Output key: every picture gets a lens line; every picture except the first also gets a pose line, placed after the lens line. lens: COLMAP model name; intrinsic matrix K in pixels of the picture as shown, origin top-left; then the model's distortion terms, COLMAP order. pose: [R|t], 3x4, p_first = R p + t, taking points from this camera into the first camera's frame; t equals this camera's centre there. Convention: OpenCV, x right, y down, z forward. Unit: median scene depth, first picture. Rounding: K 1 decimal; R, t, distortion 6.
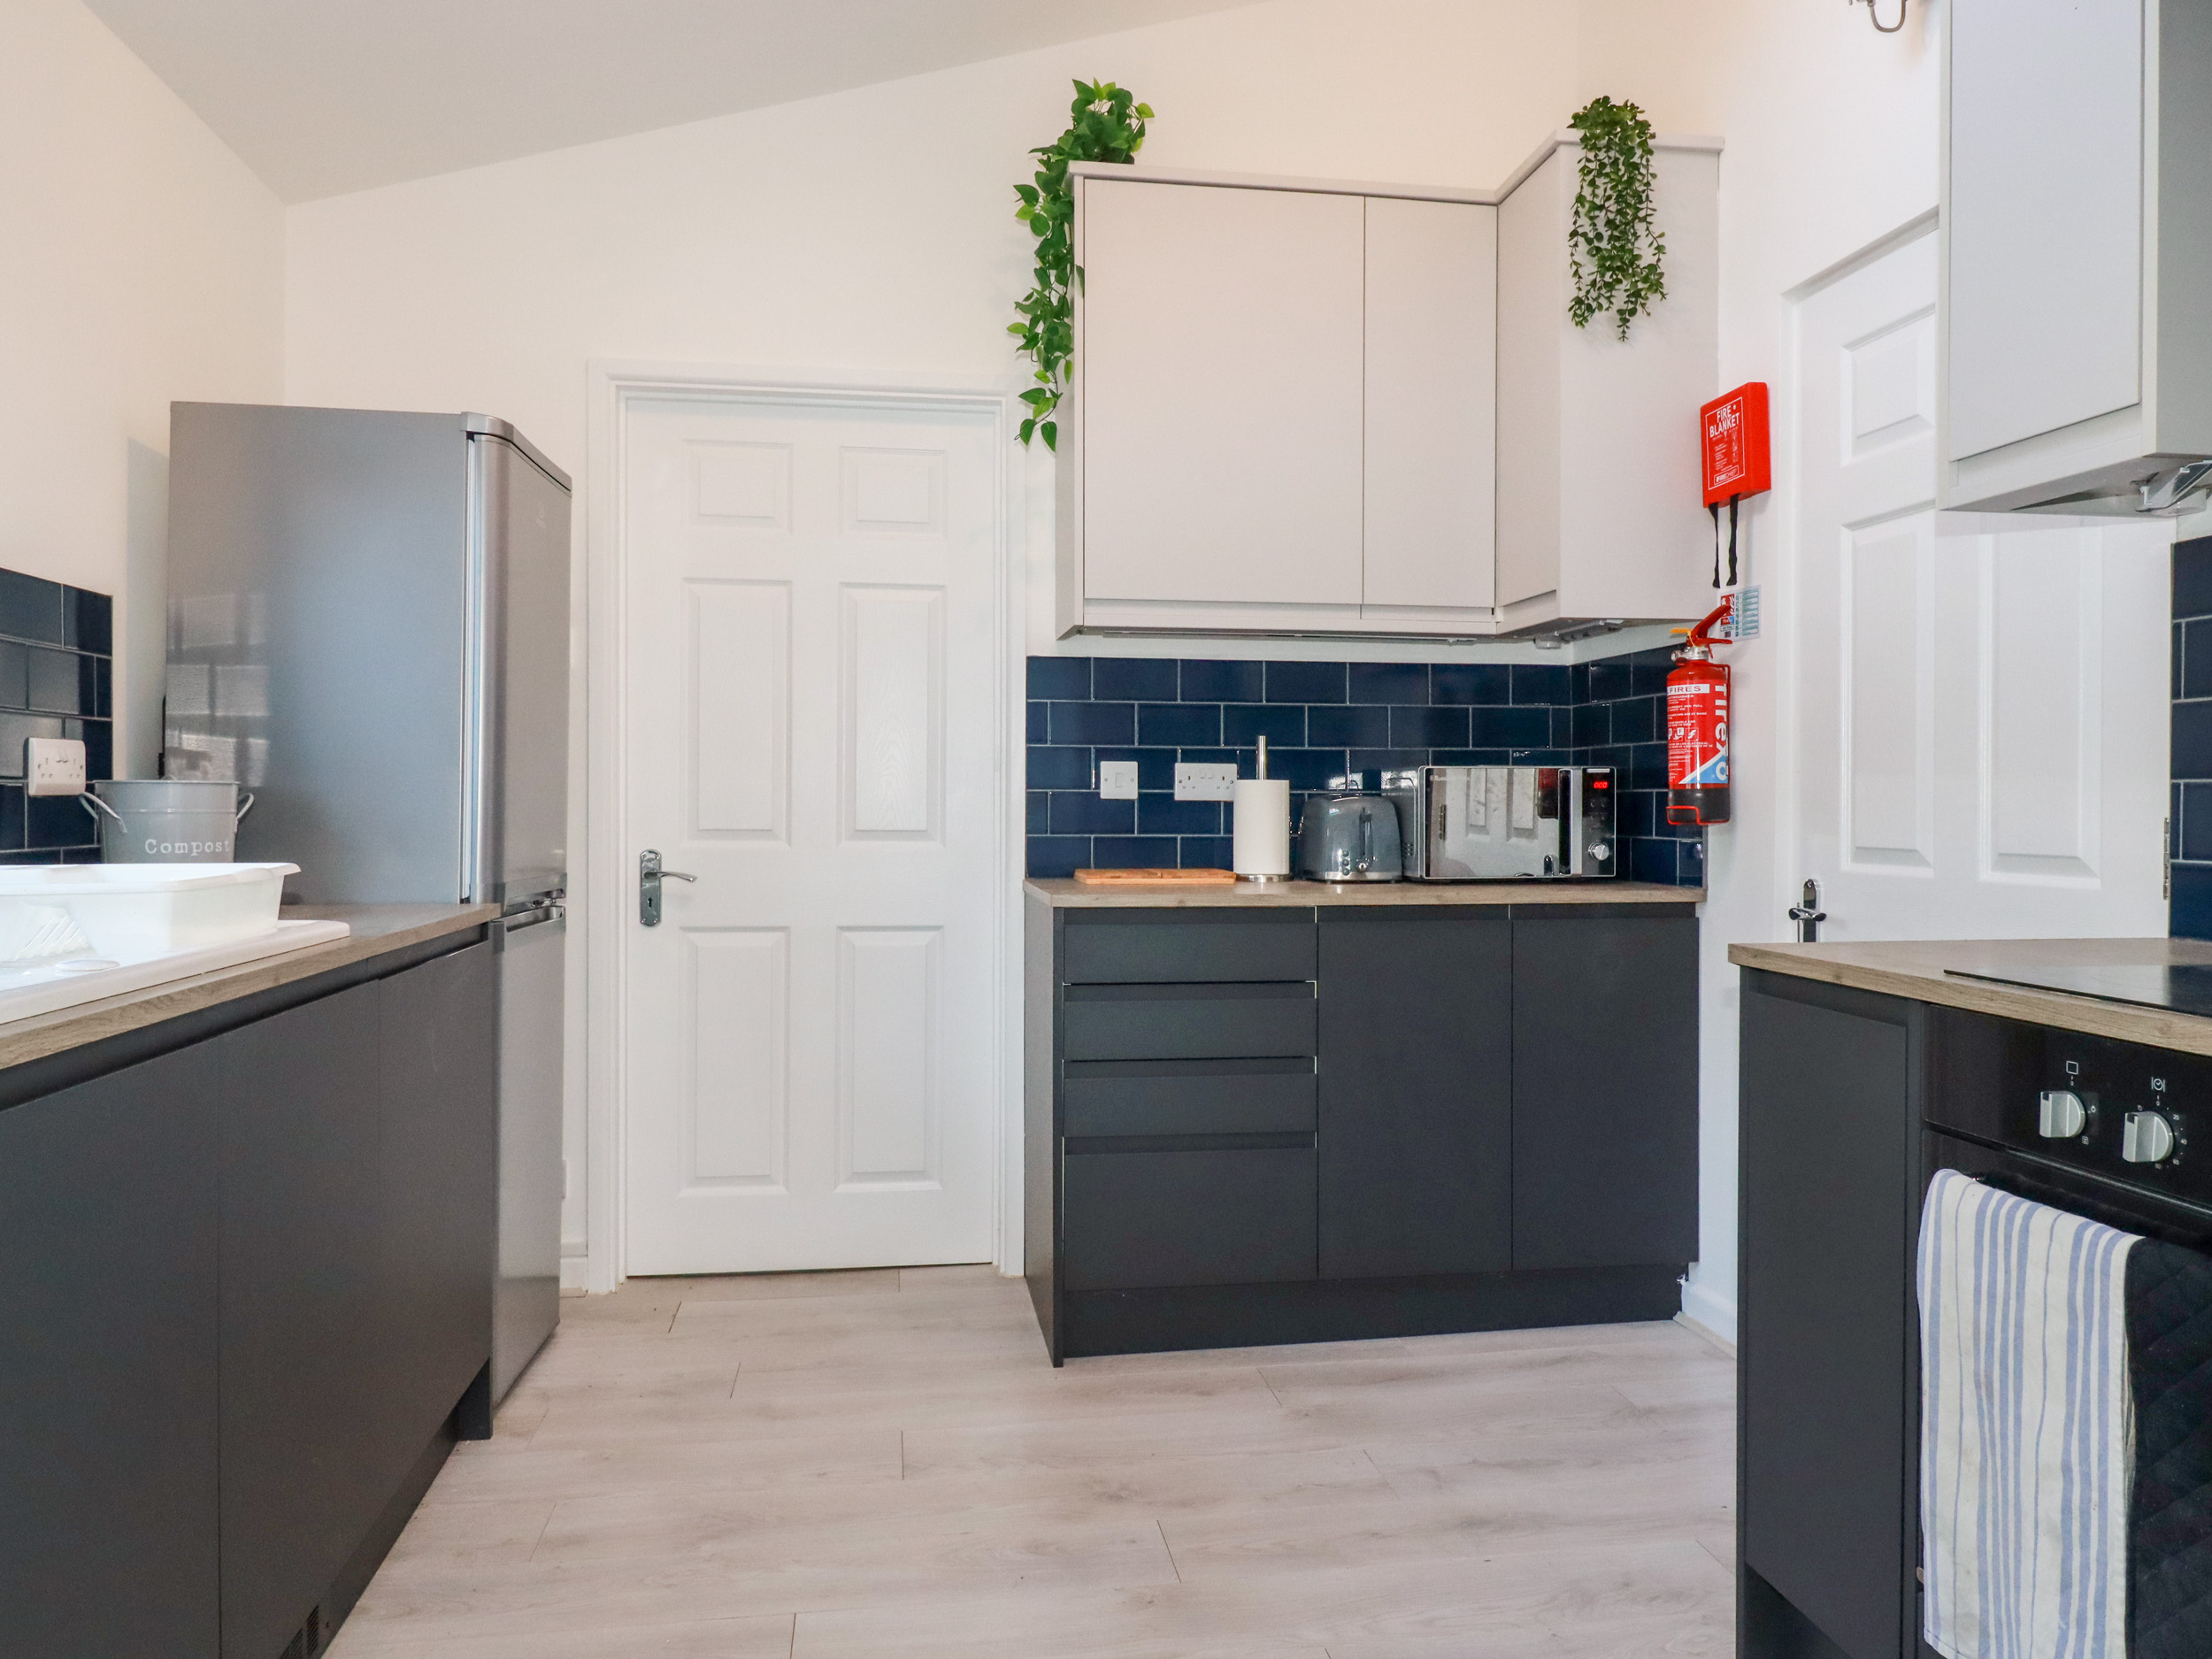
lens RADIAL K [[1560.8, 0, 1125.3], [0, 1560.8, 821.0], [0, 0, 1]] dist [0.006848, -0.006845]
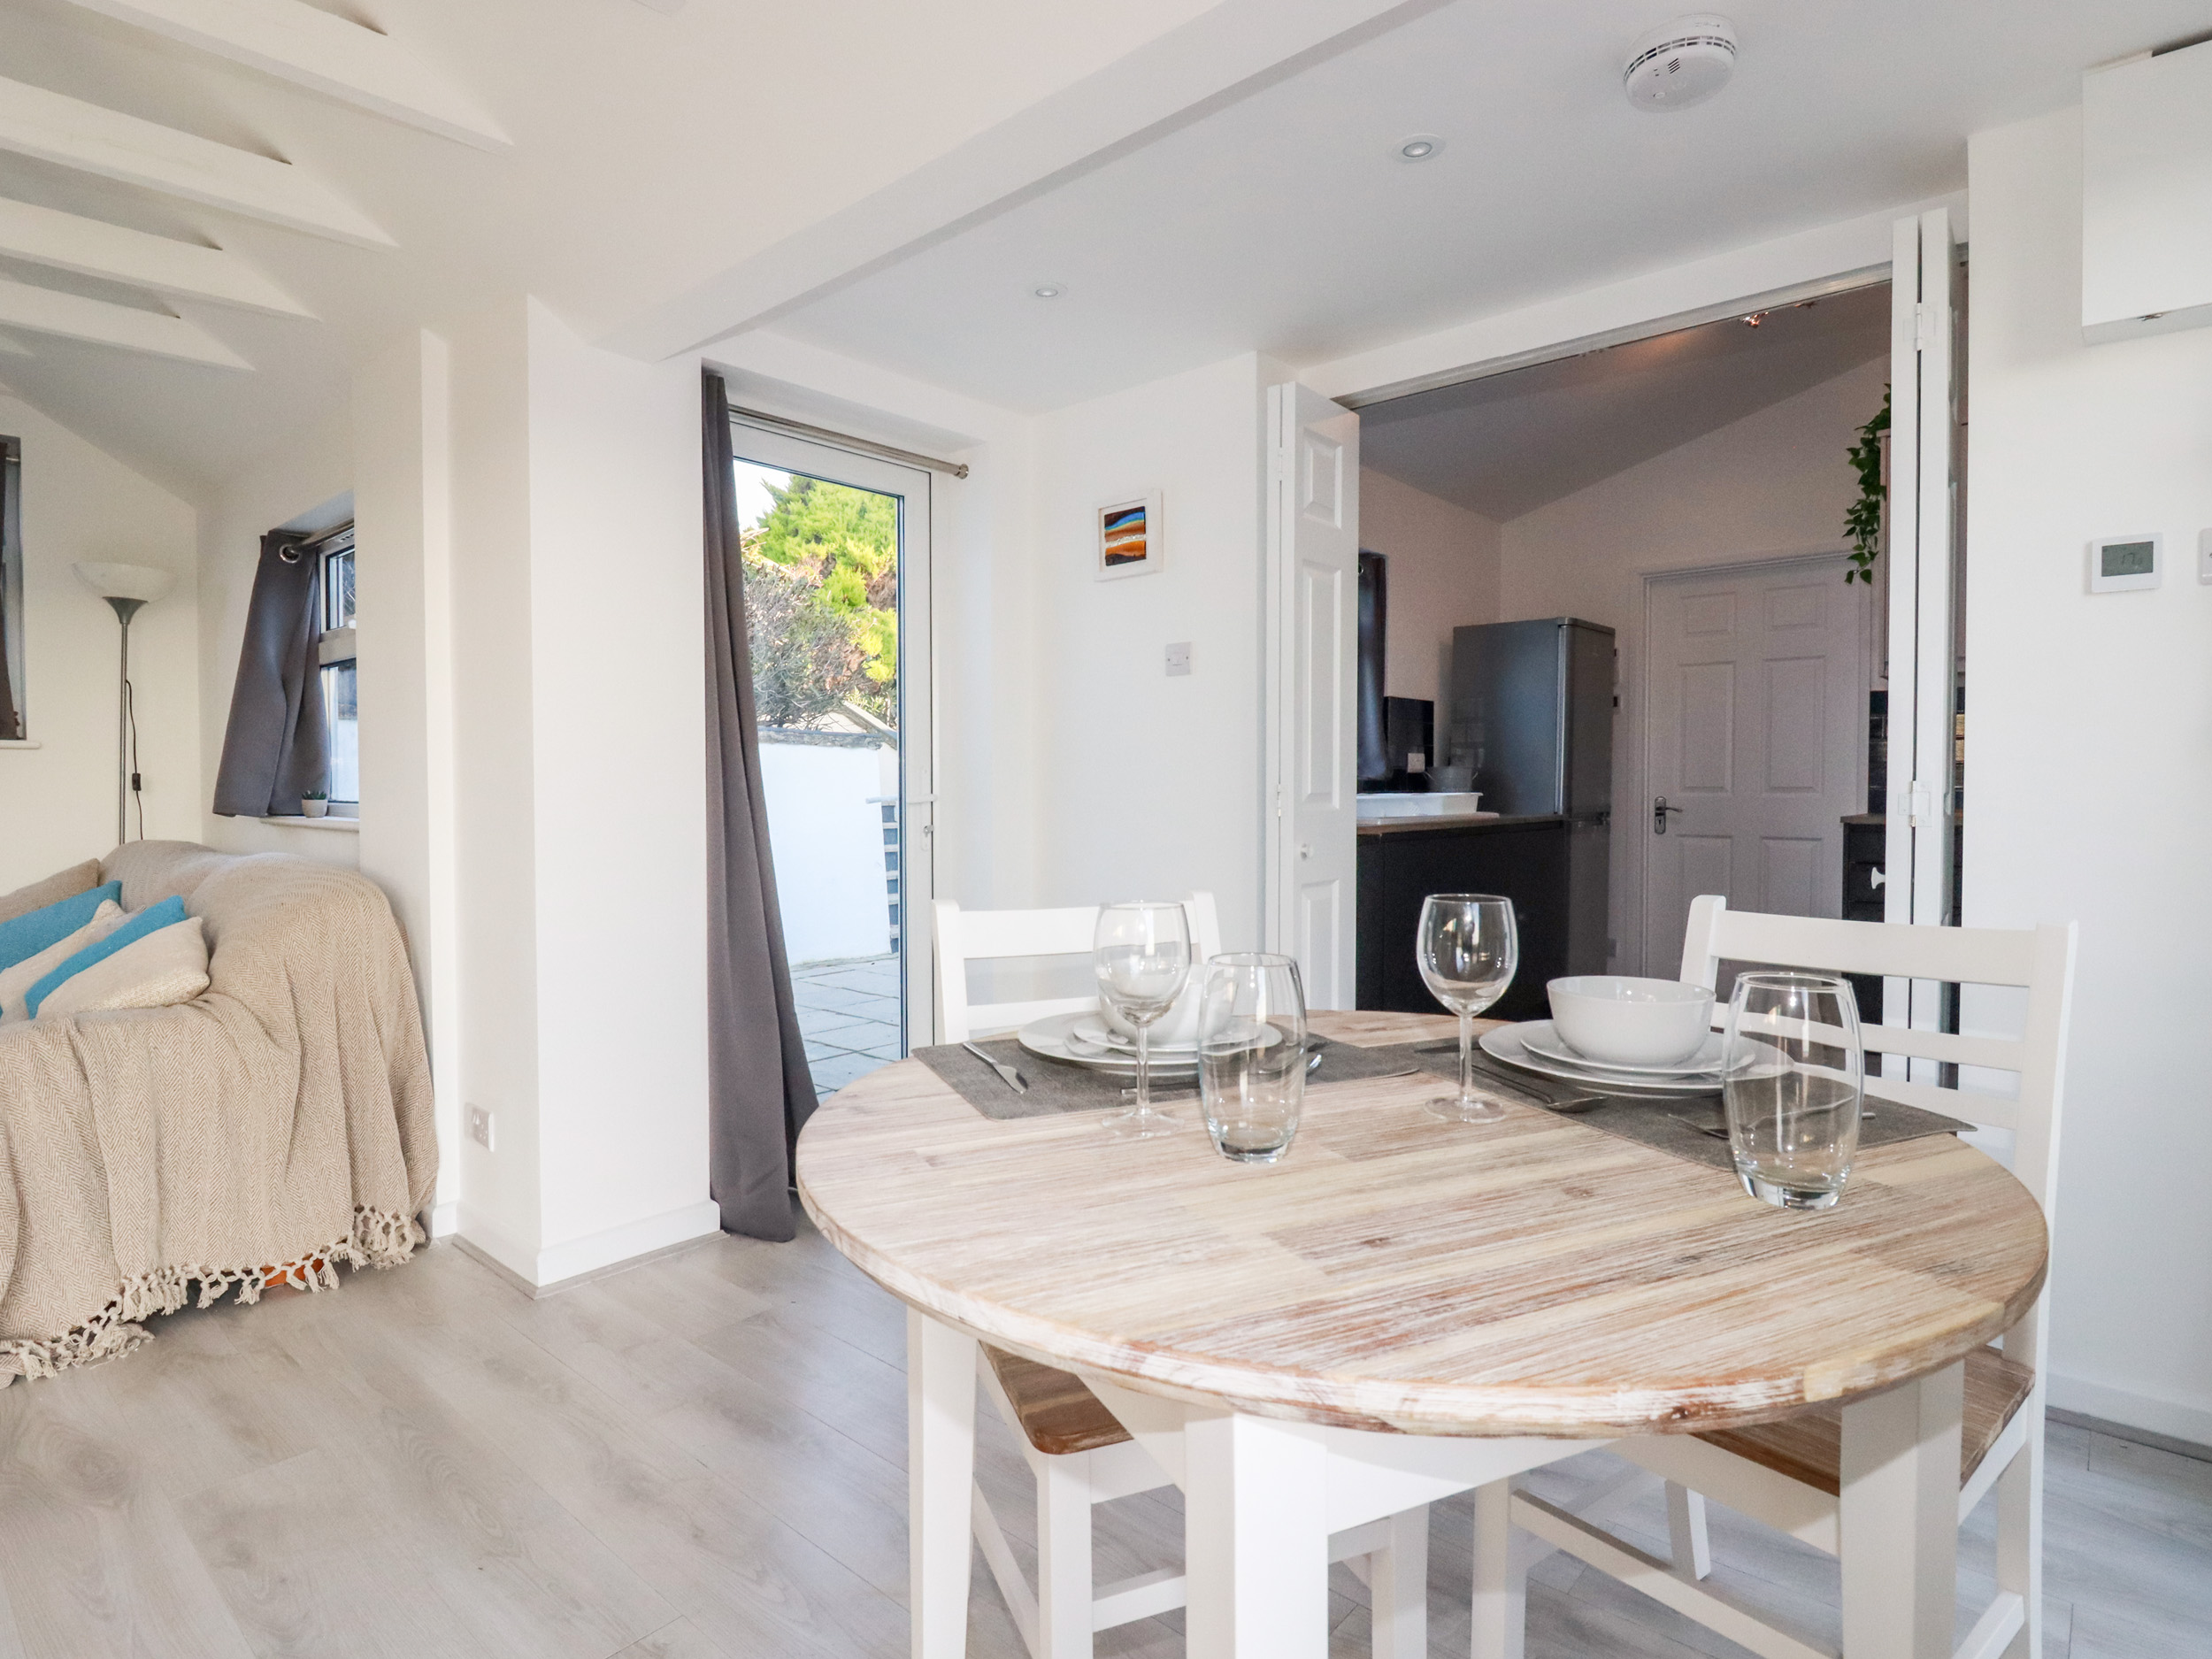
lens RADIAL K [[1209.4, 0, 1092.8], [0, 1209.4, 822.3], [0, 0, 1]] dist [0.020259, -0.027518]
pose [[0.652082, 0.018496, -0.757922, 0.724842], [-0.005055, 0.999786, 0.020049, 0.041233], [0.758131, -0.009242, 0.652037, -1.058310]]
